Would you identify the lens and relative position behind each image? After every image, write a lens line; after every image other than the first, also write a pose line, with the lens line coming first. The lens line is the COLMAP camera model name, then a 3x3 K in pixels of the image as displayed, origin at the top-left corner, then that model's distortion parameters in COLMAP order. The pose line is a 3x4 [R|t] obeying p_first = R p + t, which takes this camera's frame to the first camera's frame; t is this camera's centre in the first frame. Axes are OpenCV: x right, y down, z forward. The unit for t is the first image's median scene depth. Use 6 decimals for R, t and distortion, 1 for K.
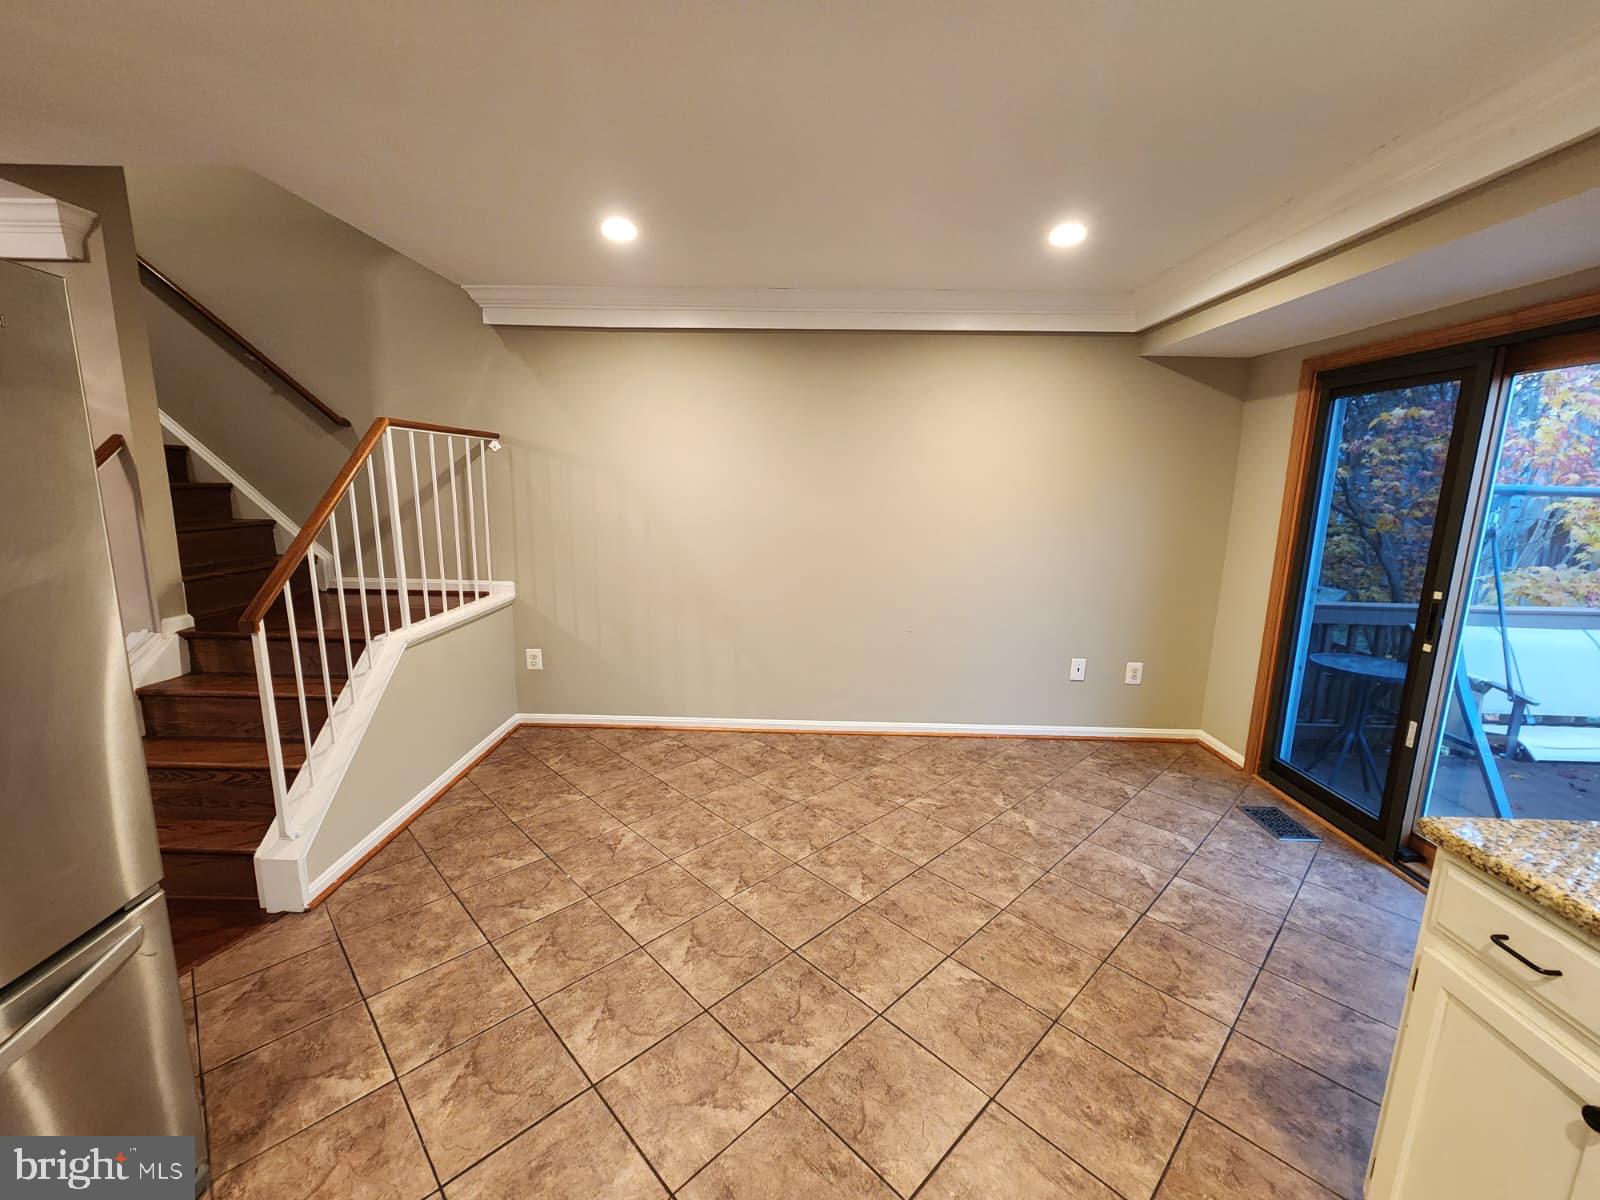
lens RADIAL K [[656.0, 0, 798.3], [0, 656.0, 597.9], [0, 0, 1]] dist [0.001557, -0.000128]
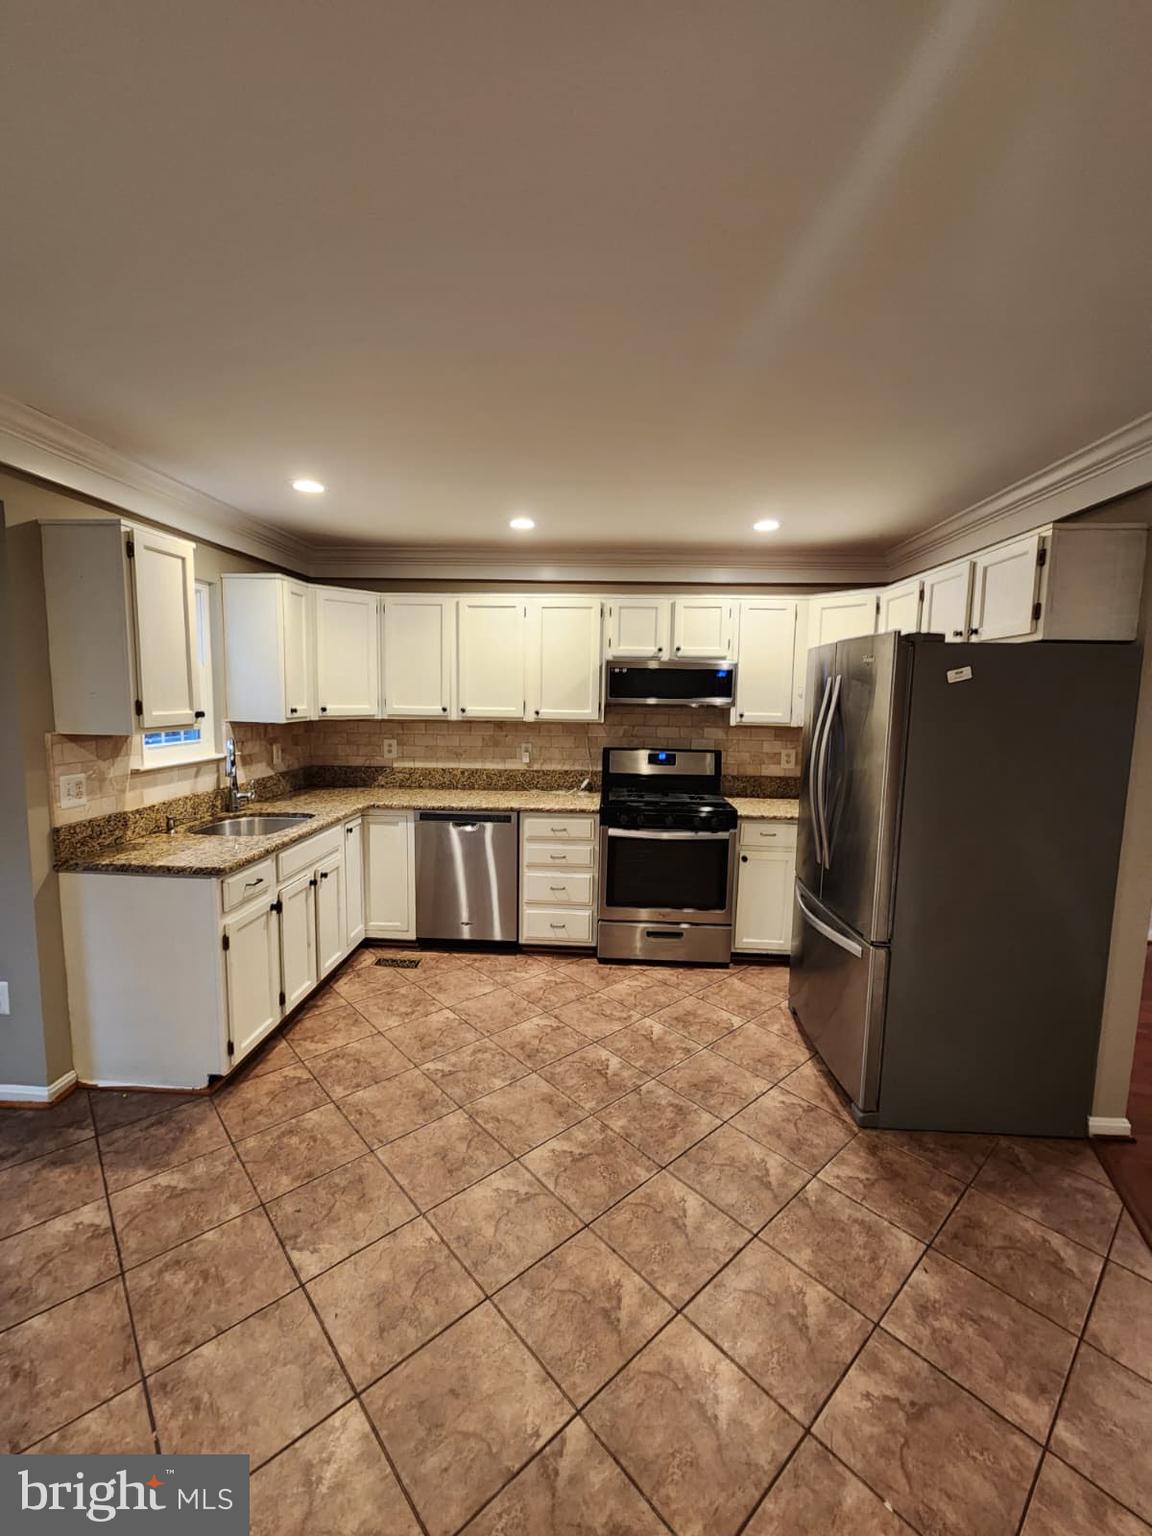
lens RADIAL K [[629.8, 0, 574.3], [0, 629.8, 763.2], [0, 0, 1]] dist [0.001557, -0.000128]
pose [[-0.998068, -0.040161, 0.047404, -0.145558], [-0.025070, 0.958451, 0.284153, -0.372155], [-0.056846, 0.282416, -0.957606, 1.834770]]
